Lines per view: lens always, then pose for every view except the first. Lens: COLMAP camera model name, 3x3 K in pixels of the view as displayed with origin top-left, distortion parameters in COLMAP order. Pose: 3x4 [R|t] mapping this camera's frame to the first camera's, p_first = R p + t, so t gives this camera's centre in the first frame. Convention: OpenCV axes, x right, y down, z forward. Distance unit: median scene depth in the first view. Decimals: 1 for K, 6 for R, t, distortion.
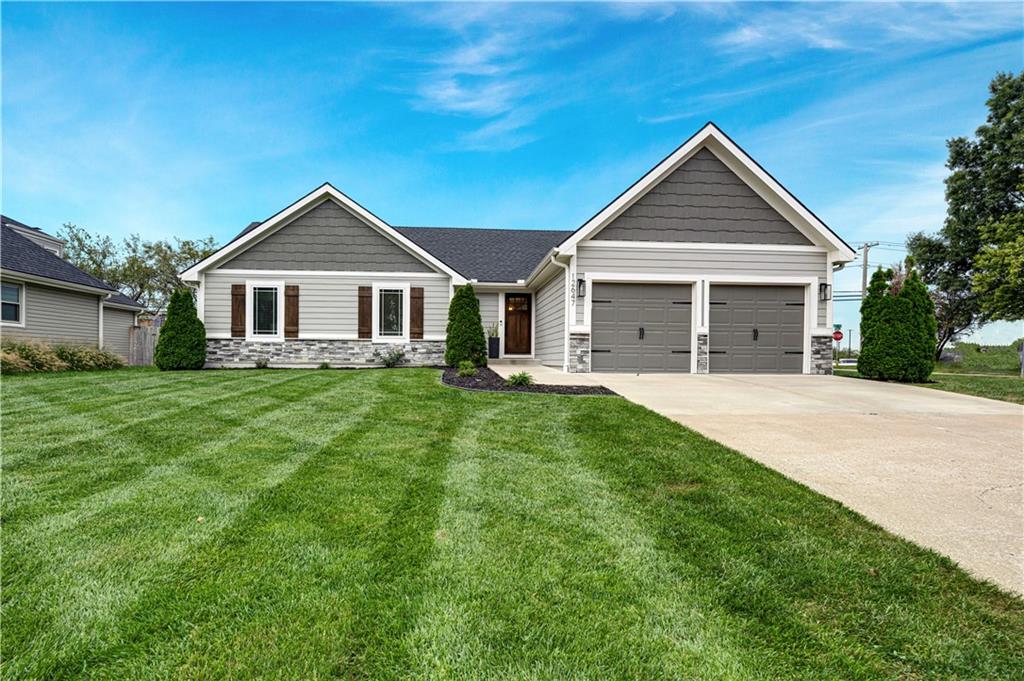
lens RADIAL K [[500.6, 0, 512.0], [0, 500.6, 340.5], [0, 0, 1]] dist [-0.000006, 0.000003]
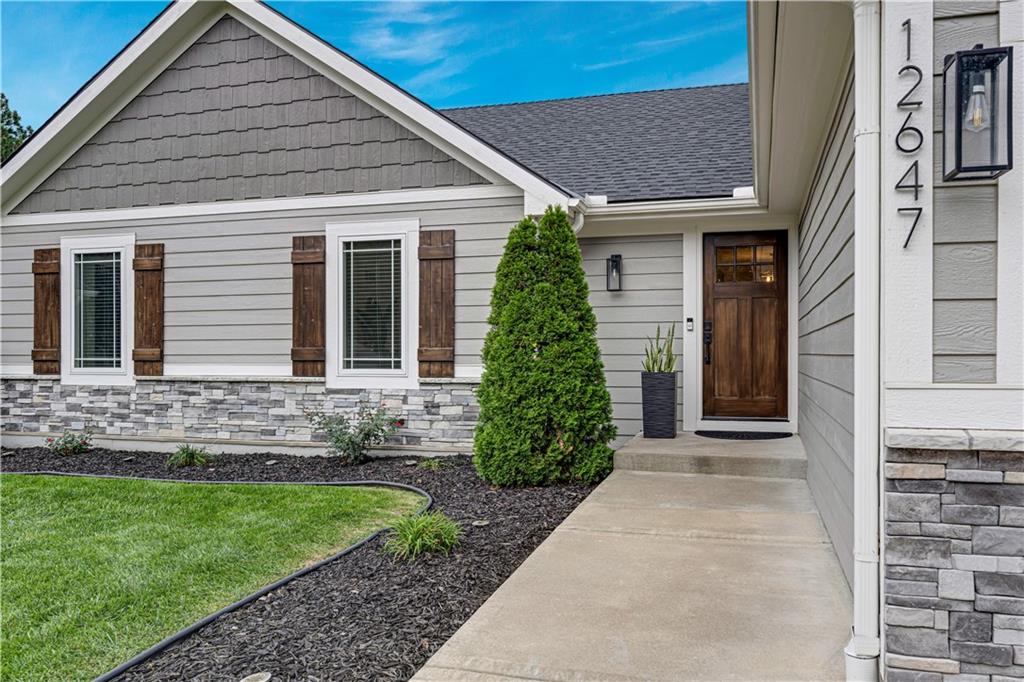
lens RADIAL K [[853.9, 0, 512.0], [0, 853.9, 341.0], [0, 0, 1]] dist [0.000917, -0.001533]
pose [[0.941319, -0.016494, -0.337114, 0.060488], [0.018064, 0.999836, 0.001521, -0.028634], [0.337034, -0.007521, 0.941463, 0.456201]]
